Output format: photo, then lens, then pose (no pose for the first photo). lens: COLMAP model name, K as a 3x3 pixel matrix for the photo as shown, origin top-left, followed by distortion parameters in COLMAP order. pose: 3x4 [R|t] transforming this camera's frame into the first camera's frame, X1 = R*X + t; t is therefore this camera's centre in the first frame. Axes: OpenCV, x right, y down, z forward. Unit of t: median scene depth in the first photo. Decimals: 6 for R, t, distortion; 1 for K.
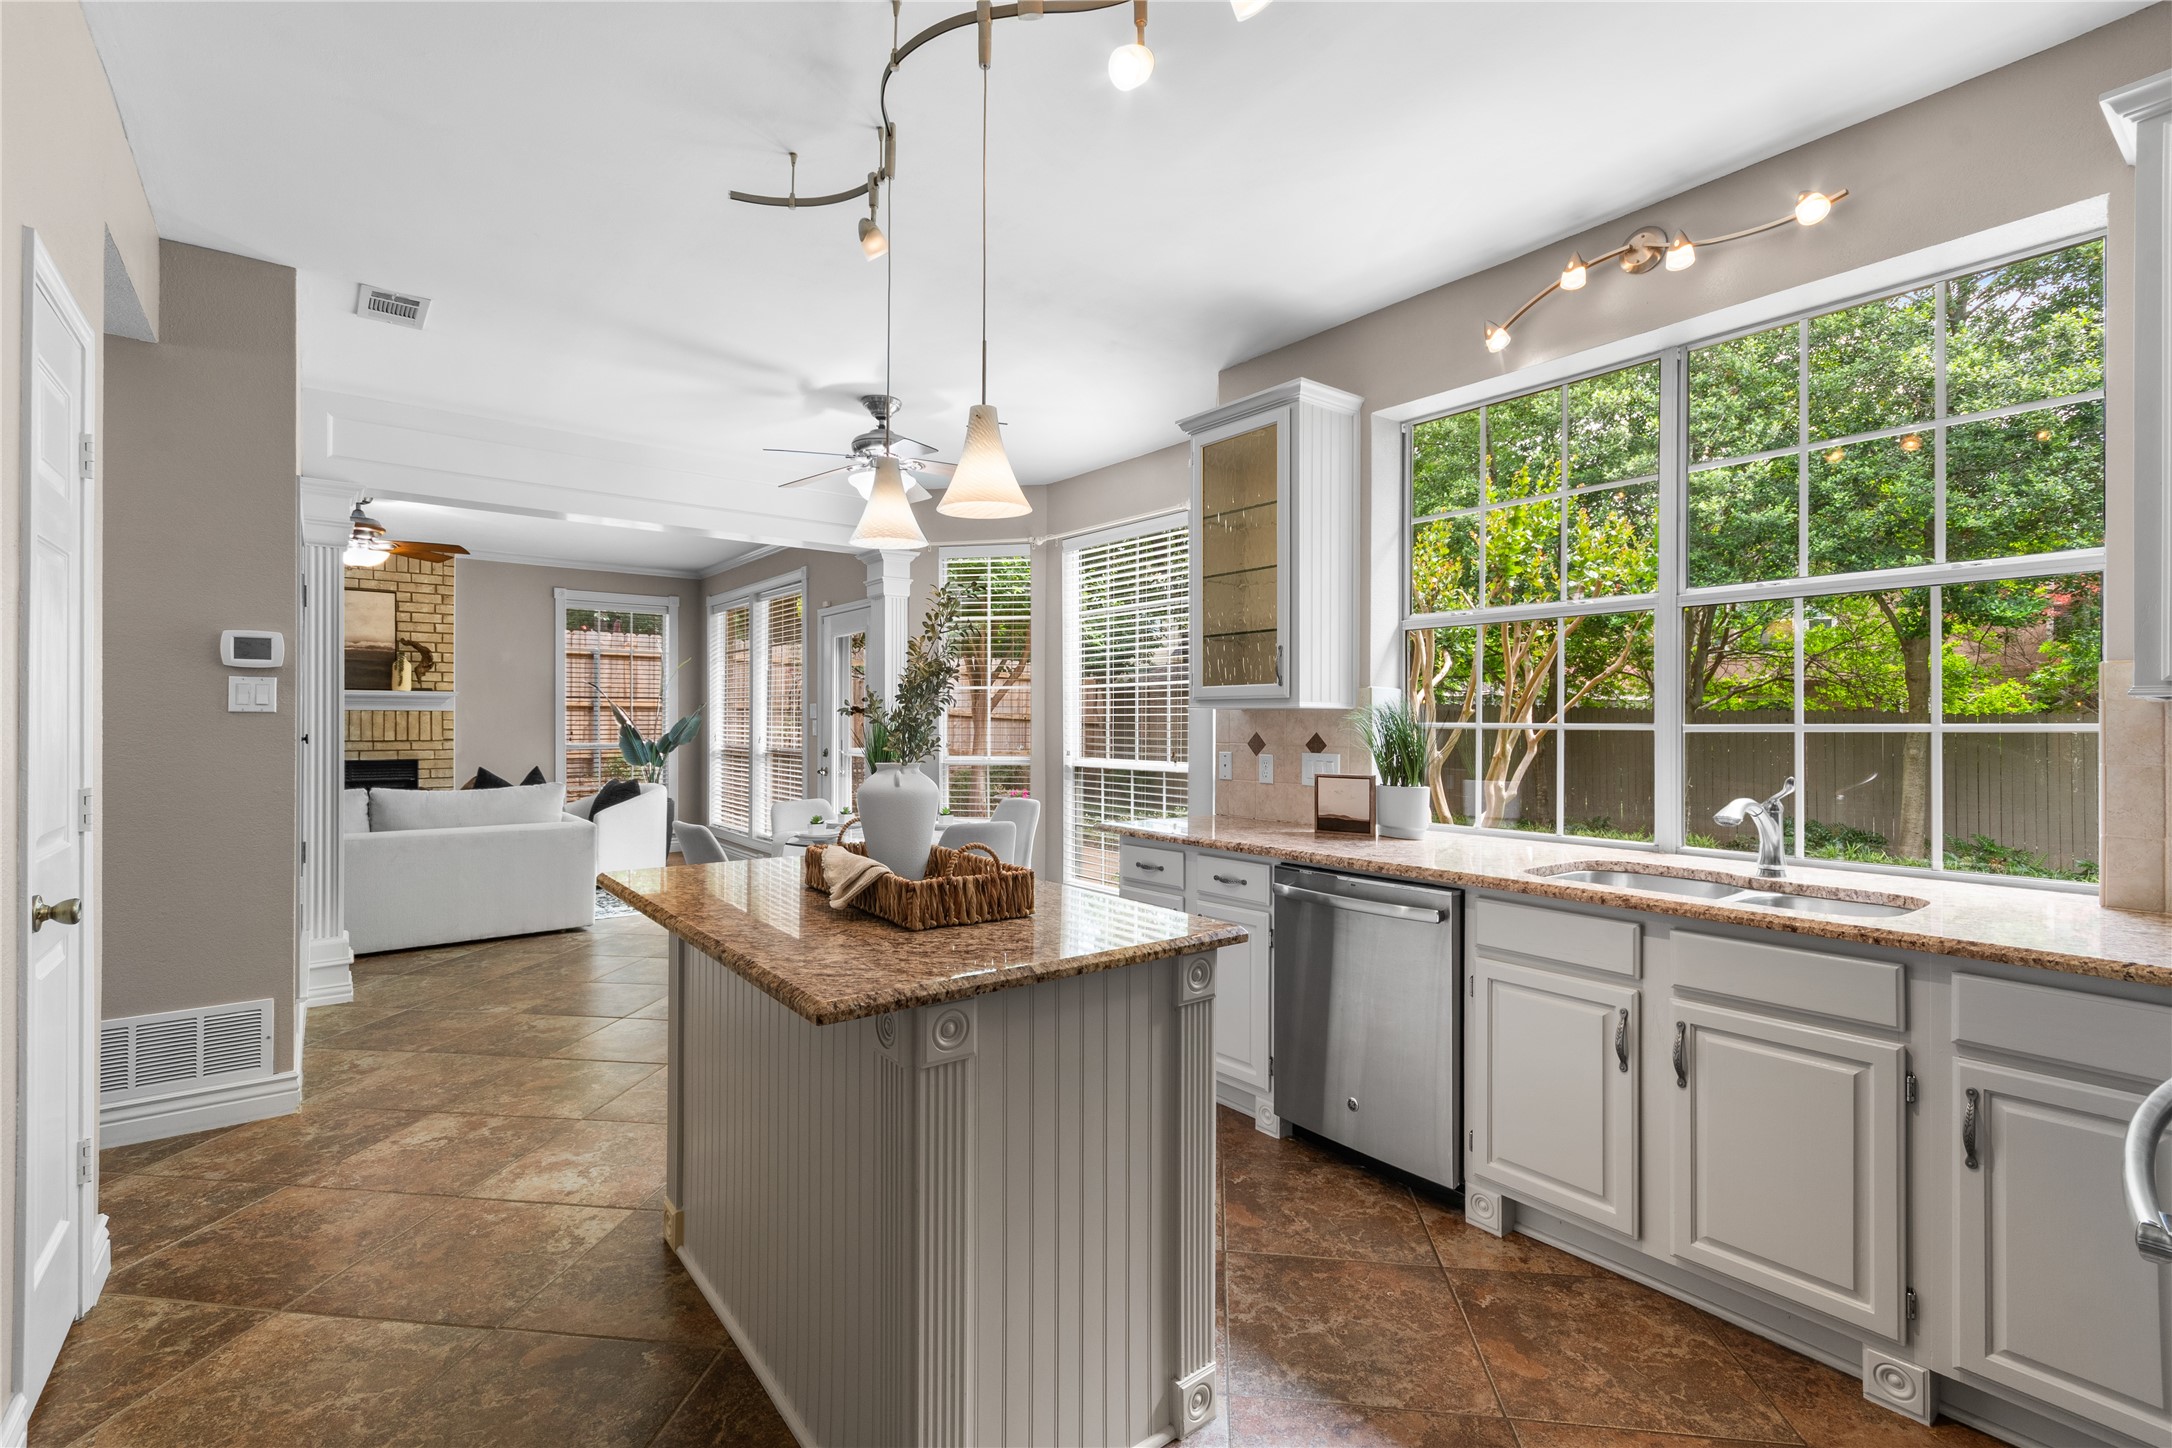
lens RADIAL K [[961.7, 0, 1084.2], [0, 961.7, 721.9], [0, 0, 1]] dist [0.006777, -0.001468]
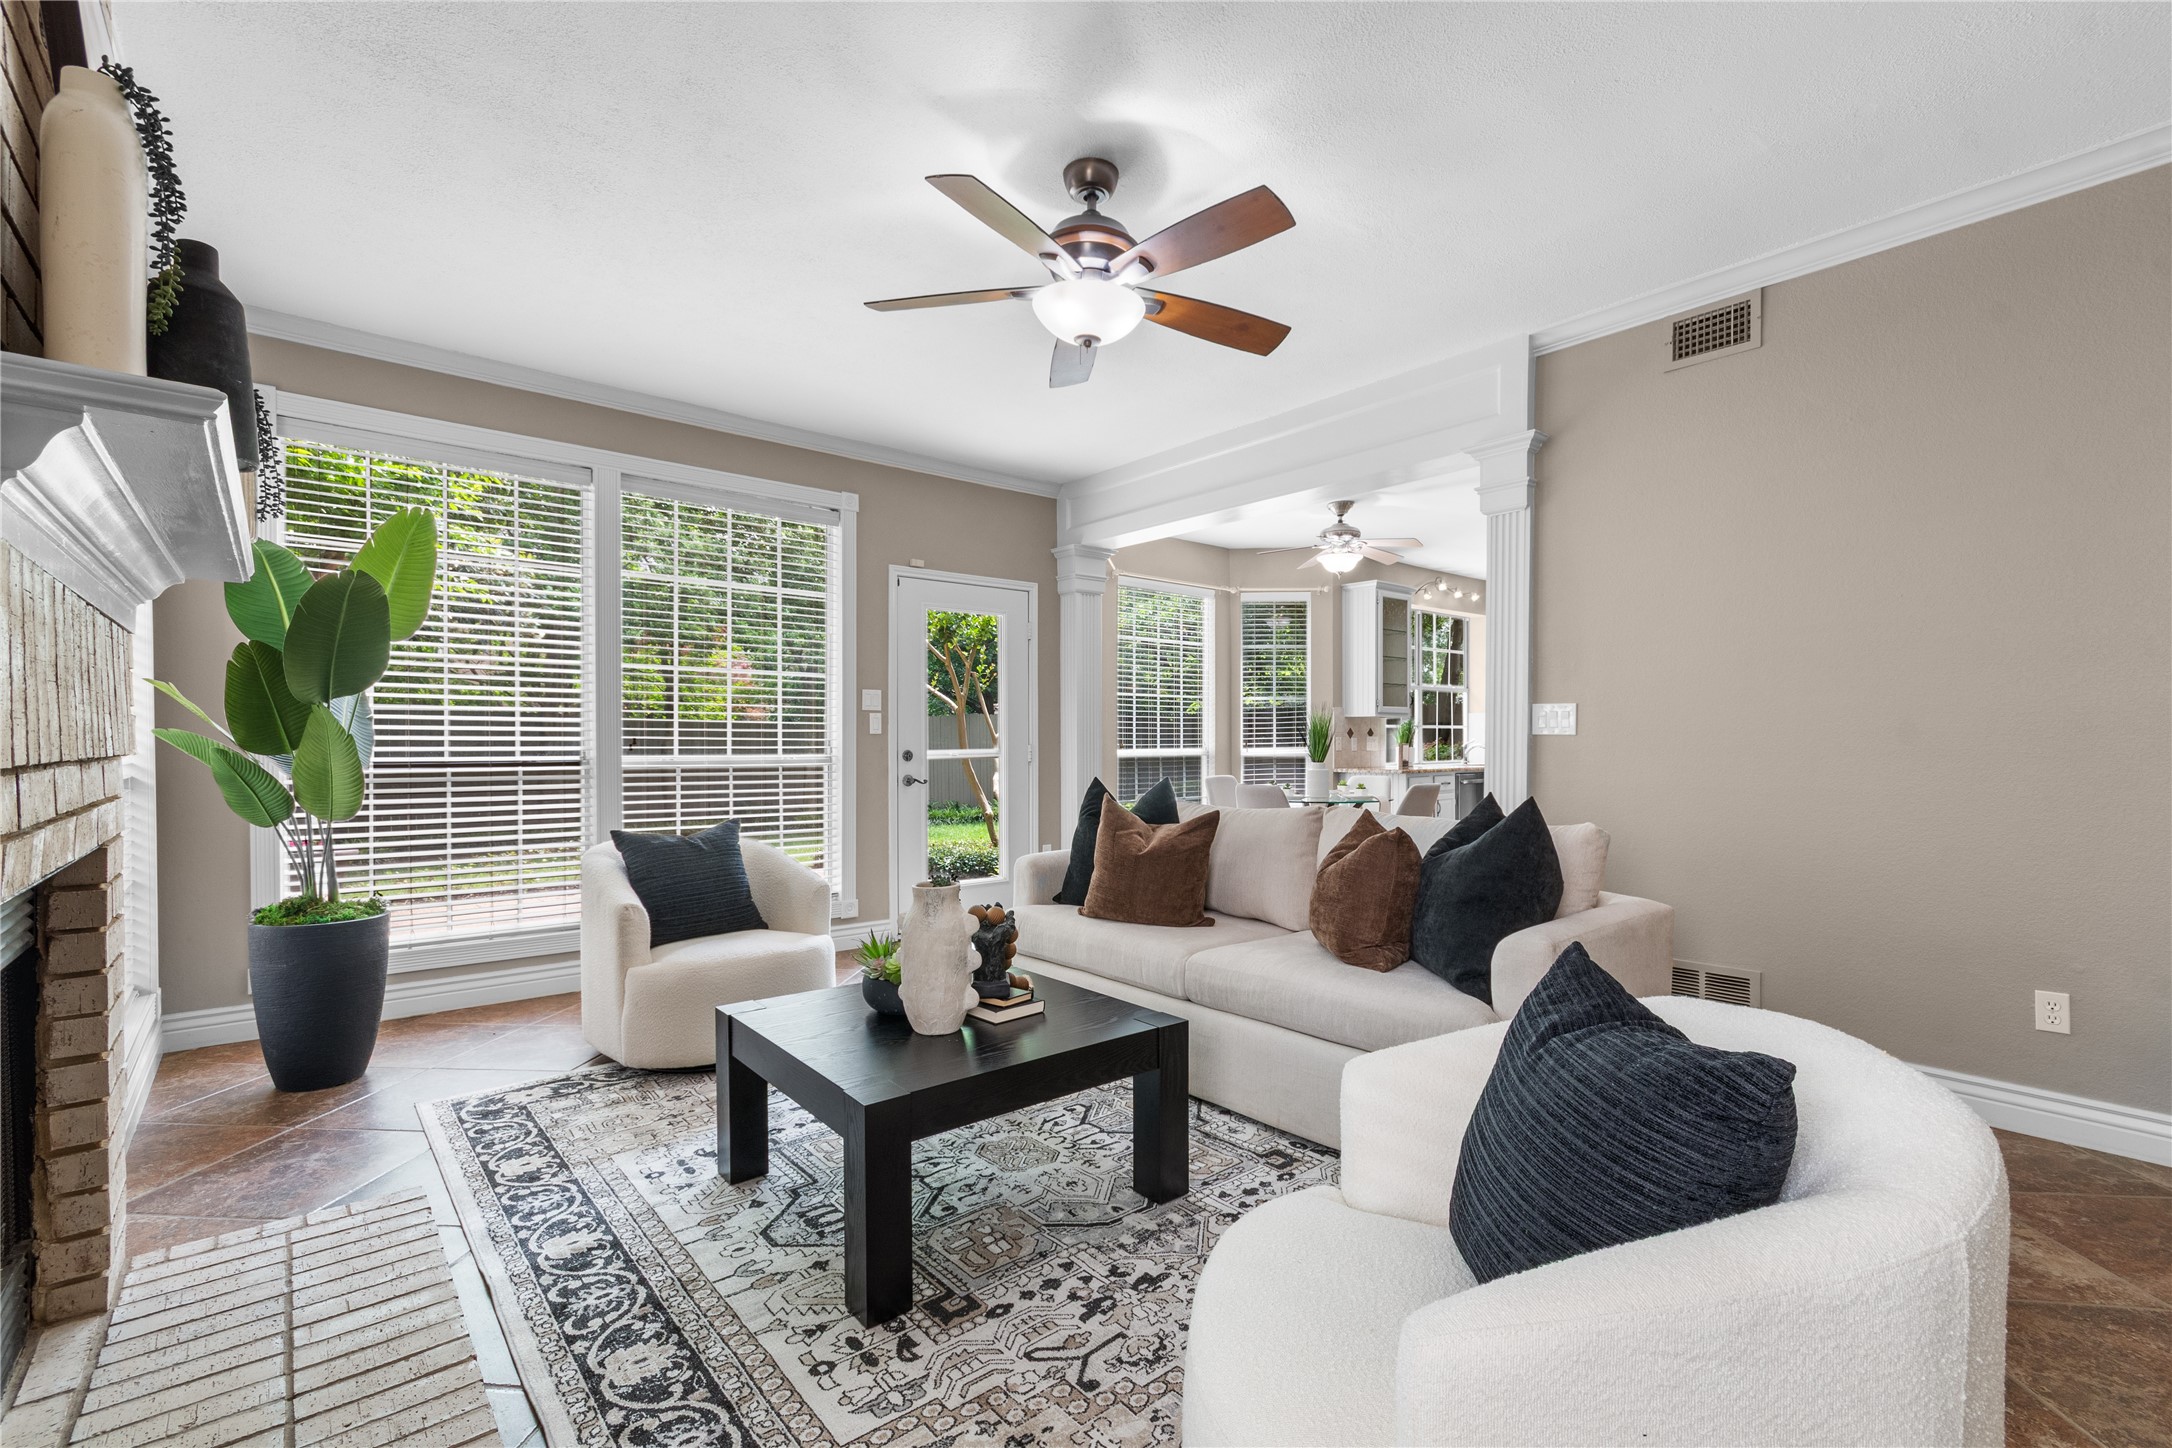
lens RADIAL K [[961.7, 0, 1105.0], [0, 961.7, 751.9], [0, 0, 1]] dist [0.006777, -0.001468]
pose [[-0.042903, -0.015732, 0.998955, -2.057037], [0.000331, 0.999876, 0.015760, 0.032190], [-0.999079, 0.001007, -0.042893, 1.738350]]
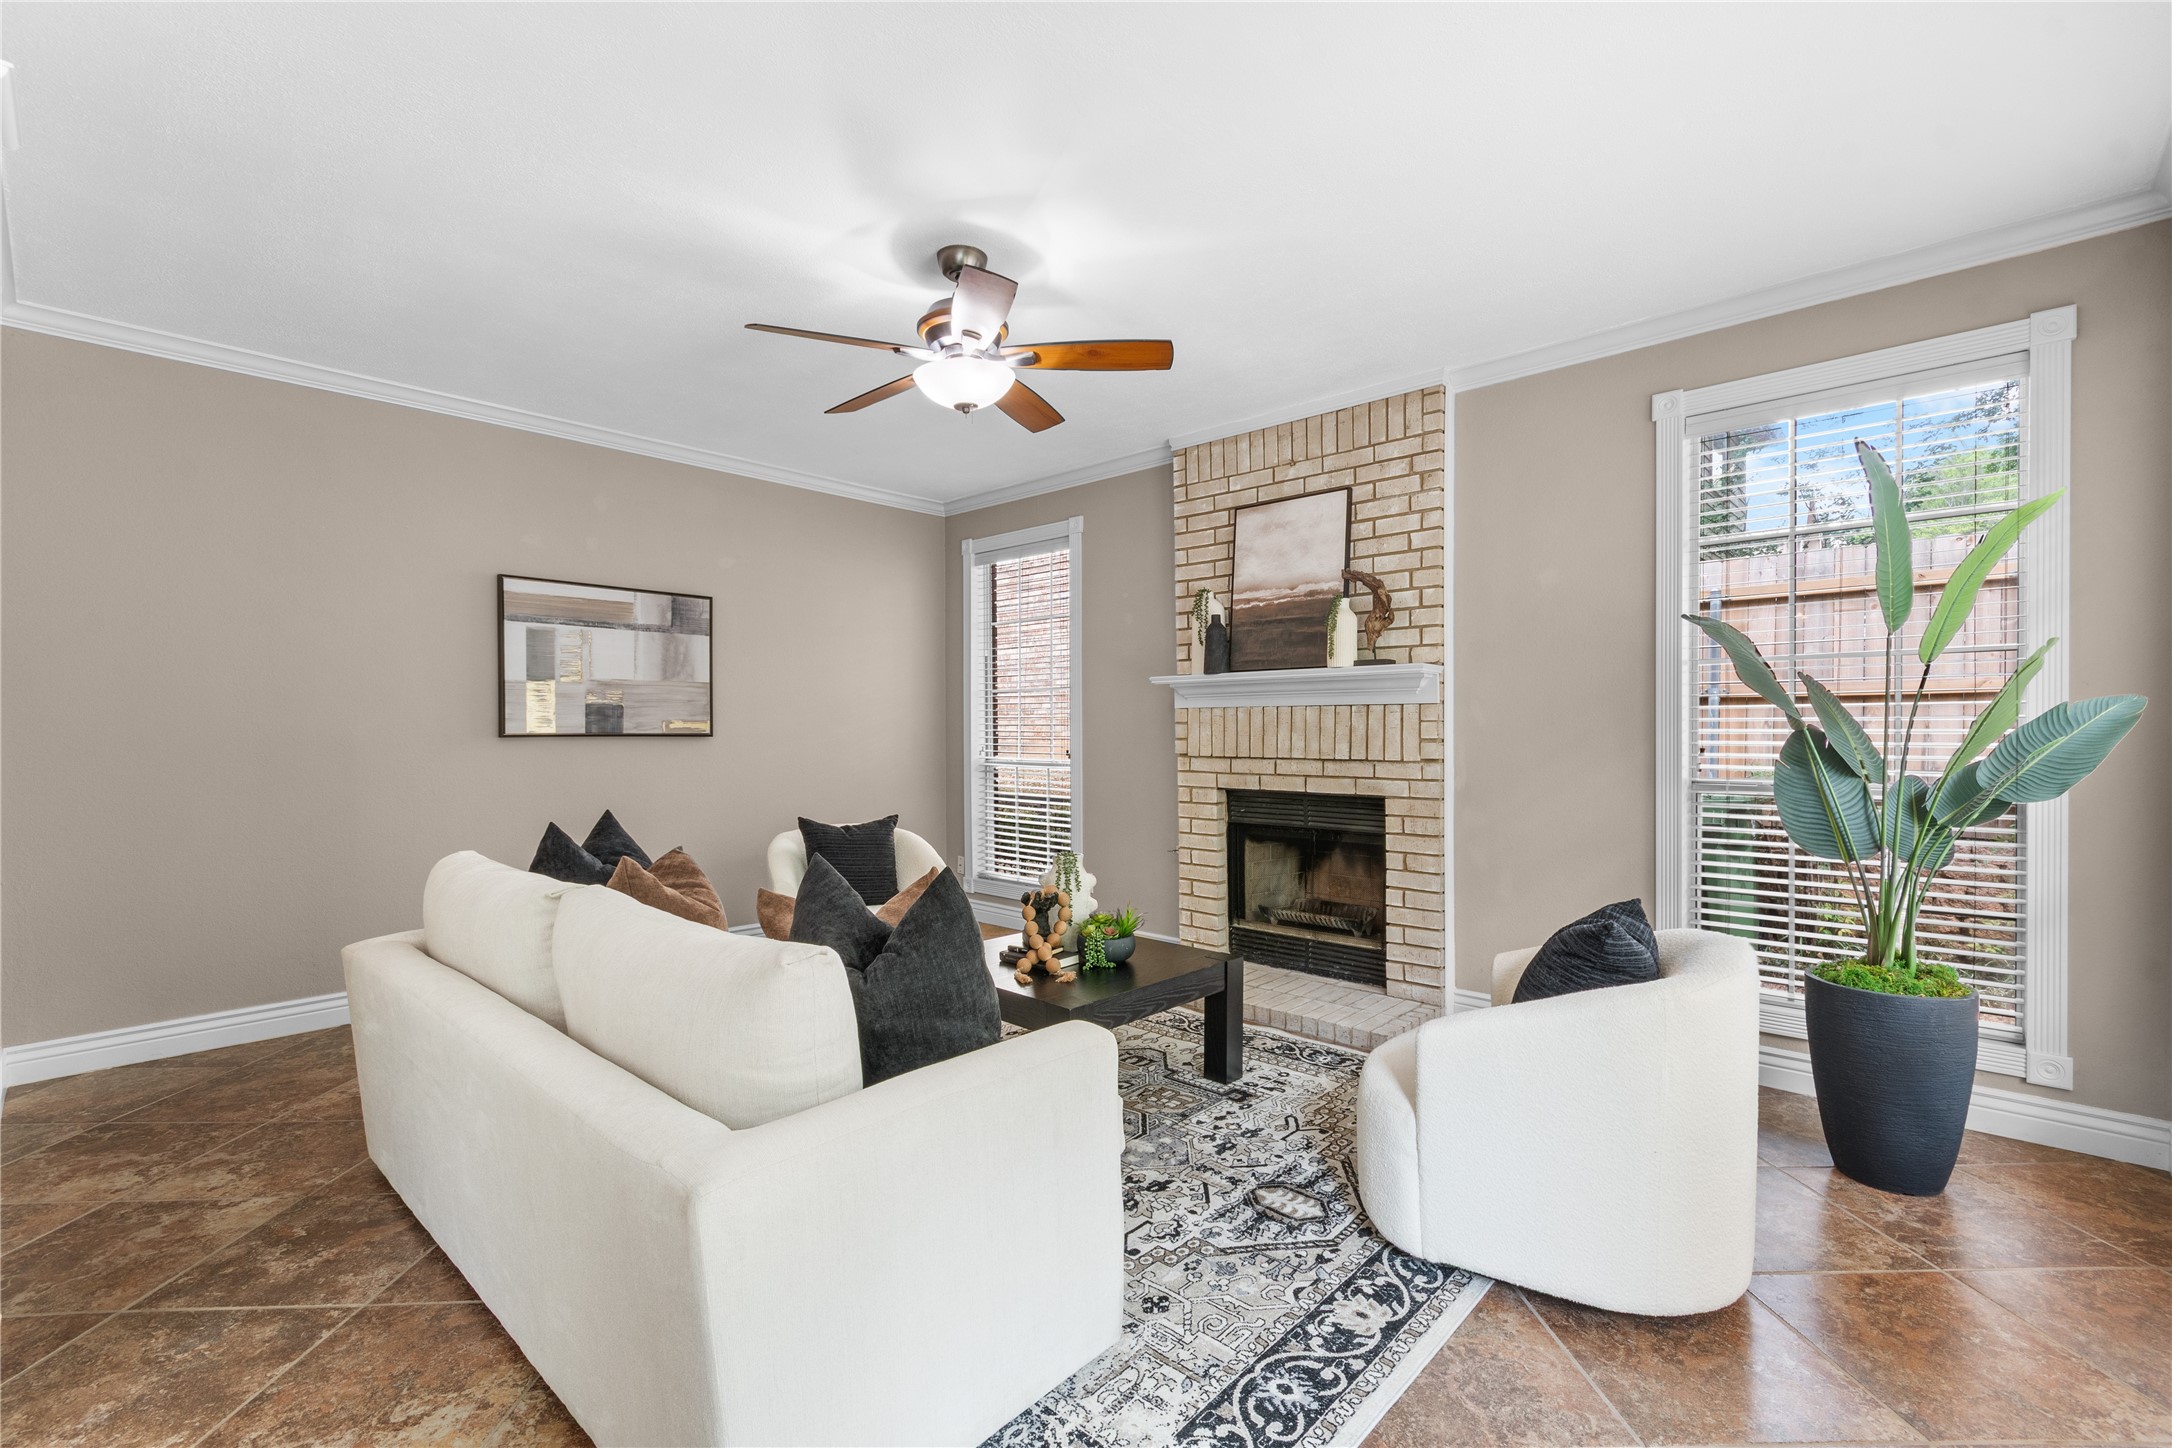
lens RADIAL K [[961.7, 0, 1081.4], [0, 961.7, 739.1], [0, 0, 1]] dist [0.006777, -0.001468]
pose [[0.151762, 0.007977, -0.988385, -0.439498], [0.001977, 0.999963, 0.008374, 0.006080], [0.988415, -0.003225, 0.151740, 1.688724]]
